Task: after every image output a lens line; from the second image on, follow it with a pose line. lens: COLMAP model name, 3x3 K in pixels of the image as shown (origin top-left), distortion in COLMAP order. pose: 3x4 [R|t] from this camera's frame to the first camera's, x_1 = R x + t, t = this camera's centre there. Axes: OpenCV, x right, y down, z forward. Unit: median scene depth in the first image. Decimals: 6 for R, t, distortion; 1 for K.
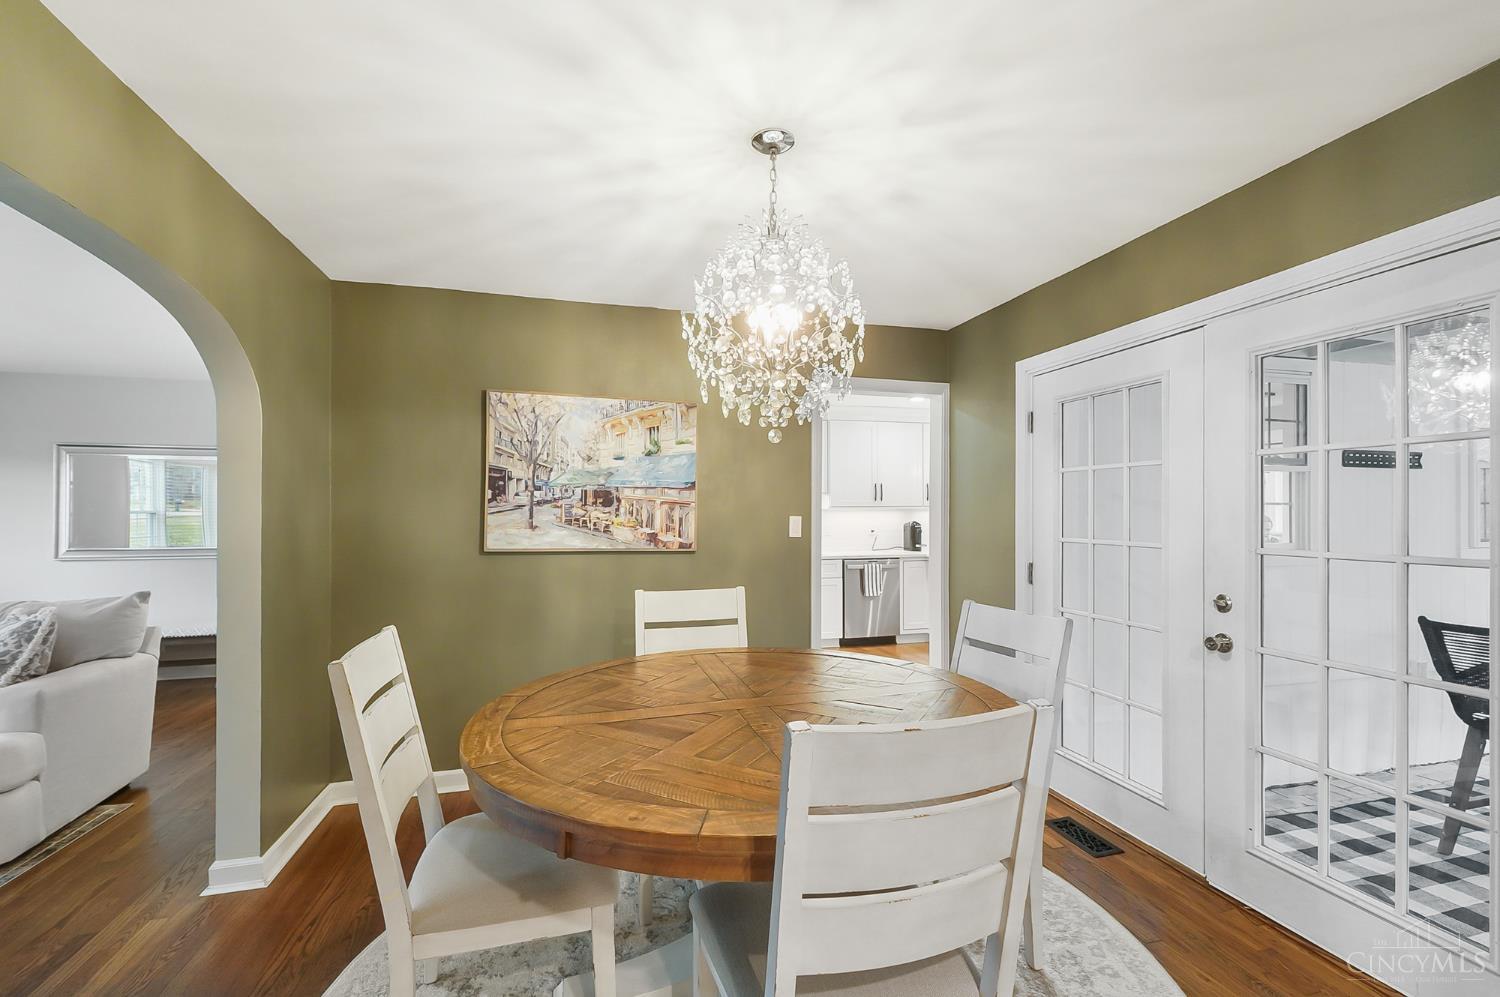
lens RADIAL K [[644.4, 0, 750.9], [0, 644.4, 502.8], [0, 0, 1]] dist [0.000794, 0.000545]
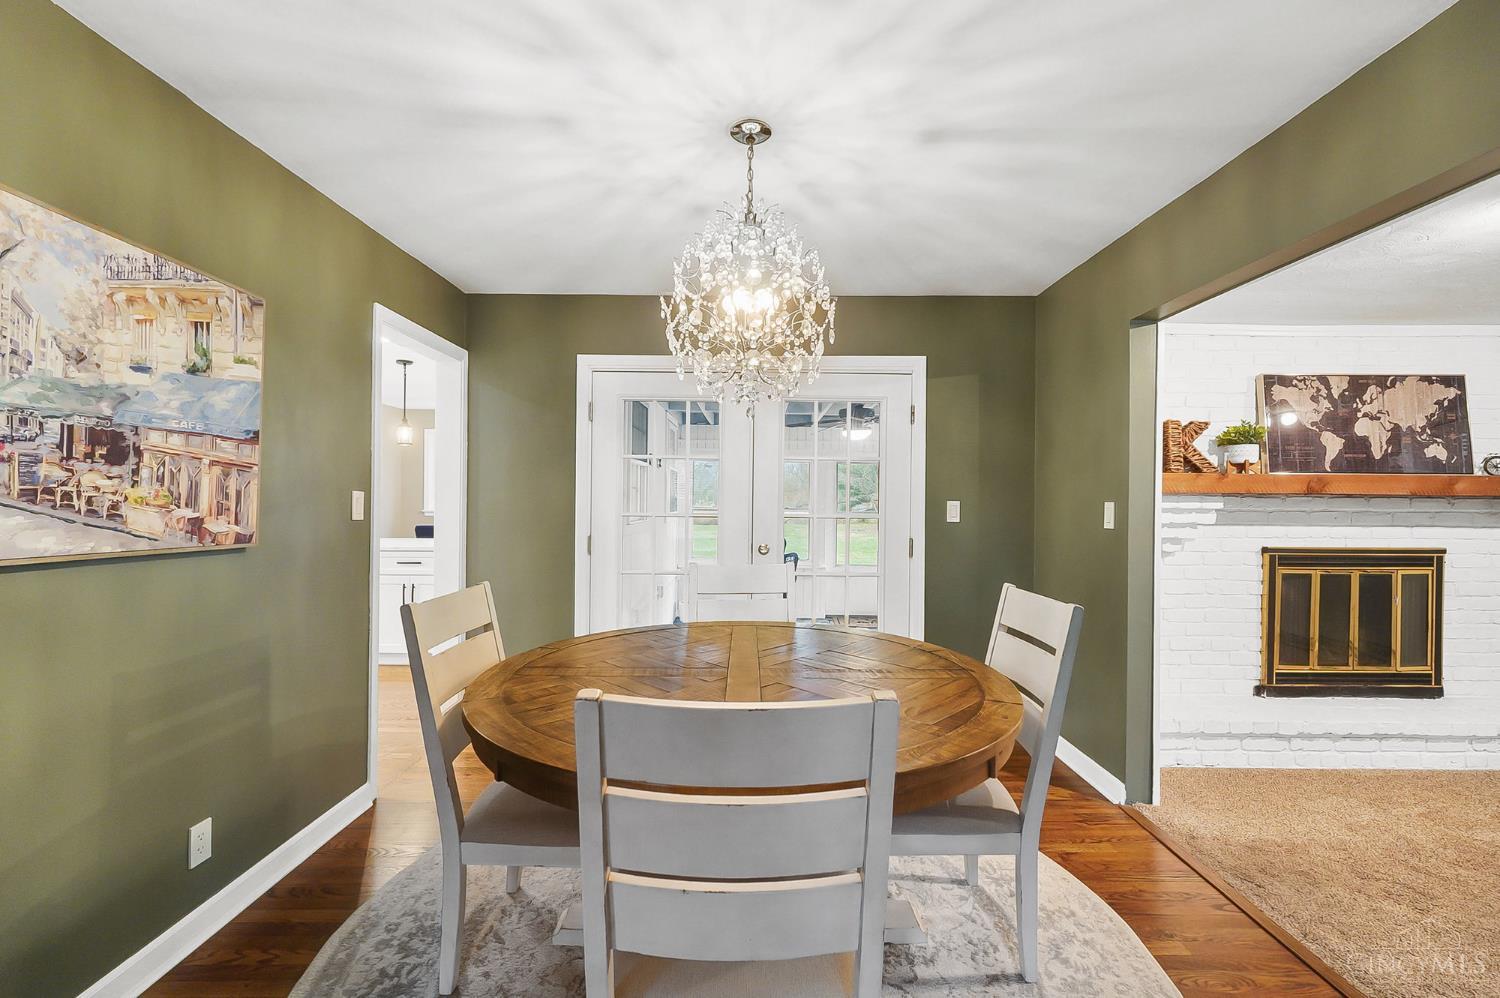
lens RADIAL K [[644.4, 0, 746.6], [0, 644.4, 496.3], [0, 0, 1]] dist [0.000794, 0.000545]
pose [[0.282848, 0.006221, 0.959145, -0.547856], [-0.010313, 0.999941, -0.003444, 0.026211], [-0.959109, -0.008918, 0.282896, 0.409970]]
